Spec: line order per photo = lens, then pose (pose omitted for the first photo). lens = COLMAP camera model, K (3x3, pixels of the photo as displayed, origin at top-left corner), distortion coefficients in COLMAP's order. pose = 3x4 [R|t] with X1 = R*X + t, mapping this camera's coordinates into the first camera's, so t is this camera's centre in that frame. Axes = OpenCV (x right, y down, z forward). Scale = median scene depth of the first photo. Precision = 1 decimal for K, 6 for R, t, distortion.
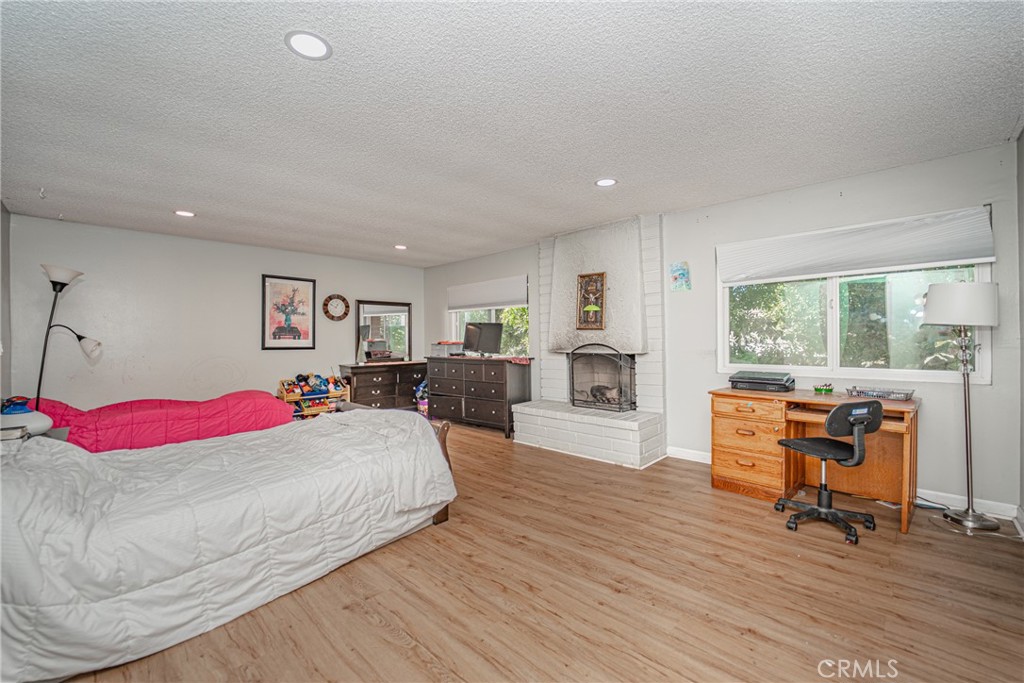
lens RADIAL K [[424.4, 0, 510.3], [0, 424.4, 334.8], [0, 0, 1]] dist [-0.020475, 0.000262]
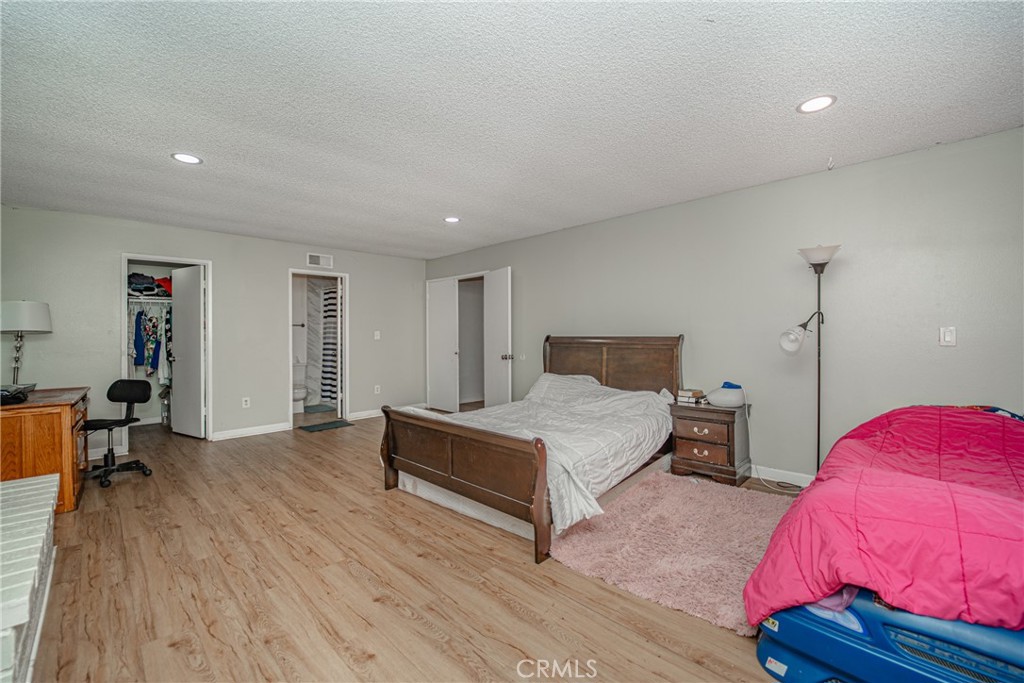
lens RADIAL K [[424.4, 0, 510.3], [0, 424.4, 334.8], [0, 0, 1]] dist [-0.020475, 0.000262]
pose [[-0.999816, 0.017678, 0.007503, -0.397778], [0.017637, 0.999830, -0.005418, 0.015395], [-0.007597, -0.005285, -0.999957, 1.688315]]
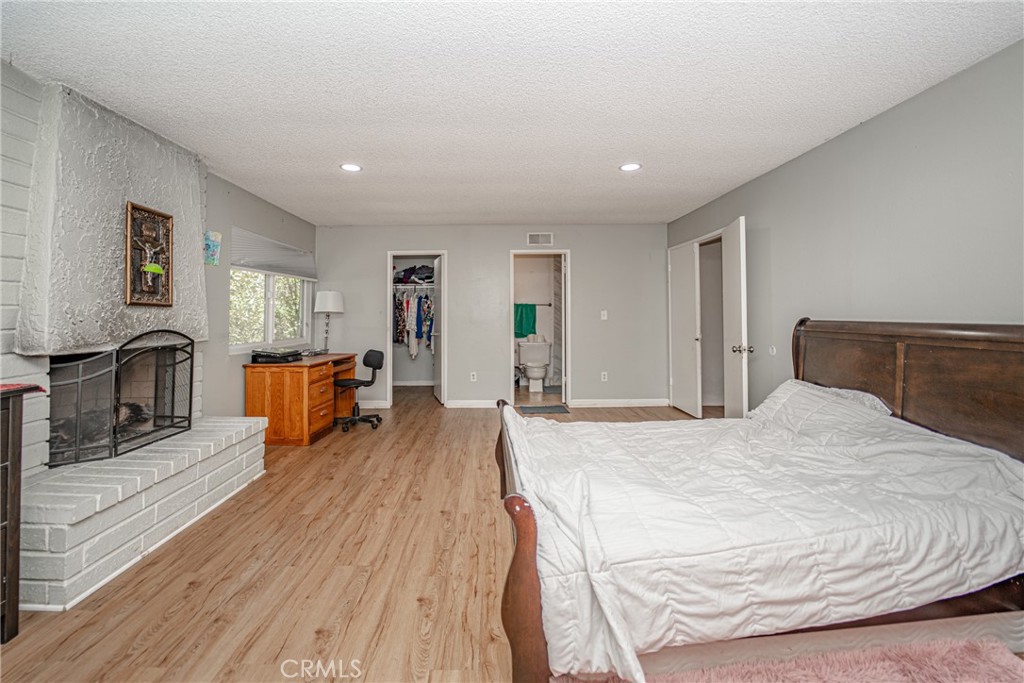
lens RADIAL K [[434.8, 0, 495.8], [0, 434.8, 303.2], [0, 0, 1]] dist [-0.018574, 0.000016]
pose [[-0.700467, 0.030725, 0.713023, -0.690873], [0.006229, 0.999298, -0.036941, 0.010017], [-0.713657, -0.021434, -0.700167, 1.351629]]
